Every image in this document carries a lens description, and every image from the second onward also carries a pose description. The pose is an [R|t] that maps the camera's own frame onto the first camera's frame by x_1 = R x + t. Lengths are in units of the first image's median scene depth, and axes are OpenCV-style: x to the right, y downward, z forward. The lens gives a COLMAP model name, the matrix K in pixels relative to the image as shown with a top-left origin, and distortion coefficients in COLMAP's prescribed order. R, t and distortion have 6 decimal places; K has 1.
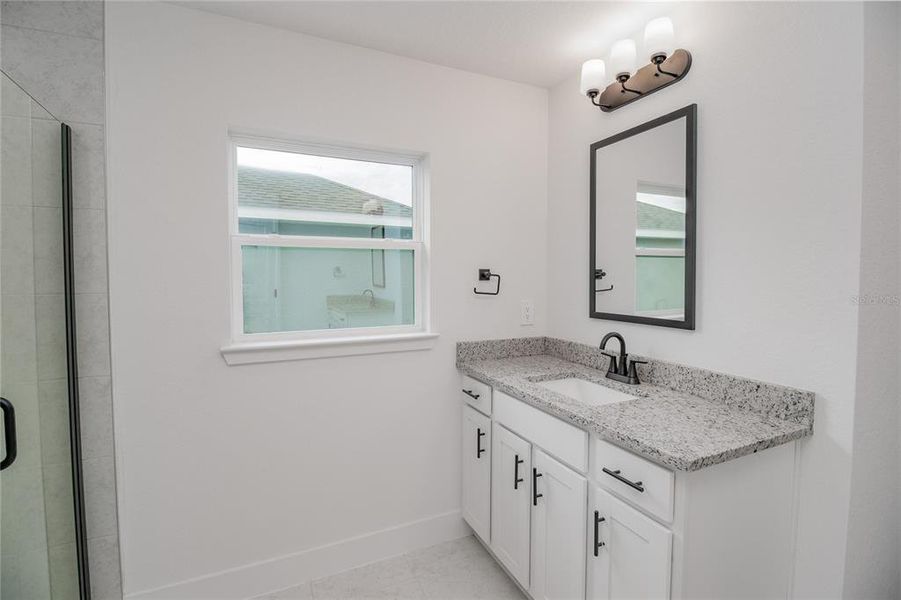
lens RADIAL K [[420.6, 0, 450.5], [0, 420.6, 289.9], [0, 0, 1]] dist [0.017201, -0.023734]
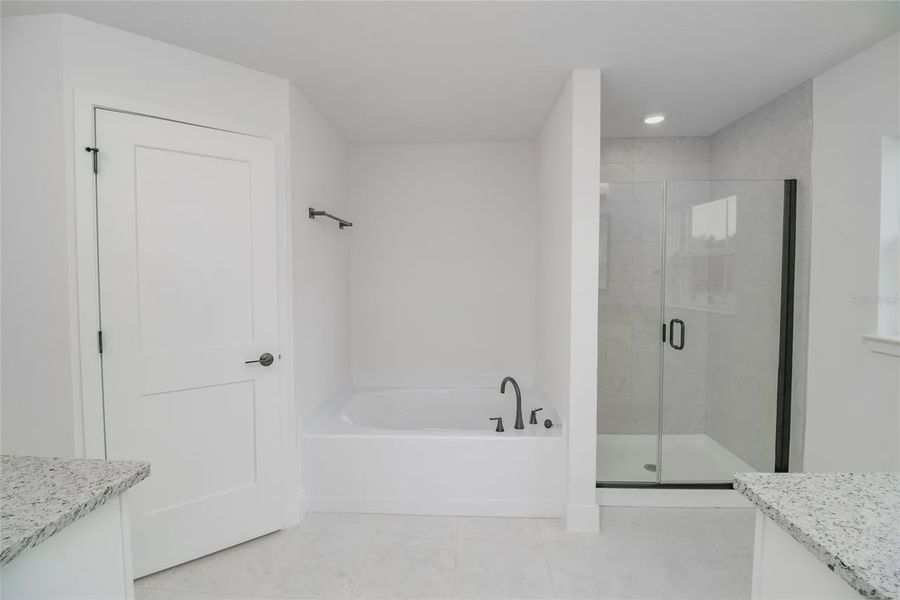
lens RADIAL K [[420.1, 0, 450.0], [0, 420.1, 289.9], [0, 0, 1]] dist [0.017201, -0.023734]
pose [[-0.468996, 0.039403, -0.882321, 1.451680], [-0.022543, 0.998145, 0.056558, -0.031523], [0.882913, 0.046416, -0.467237, 0.760603]]
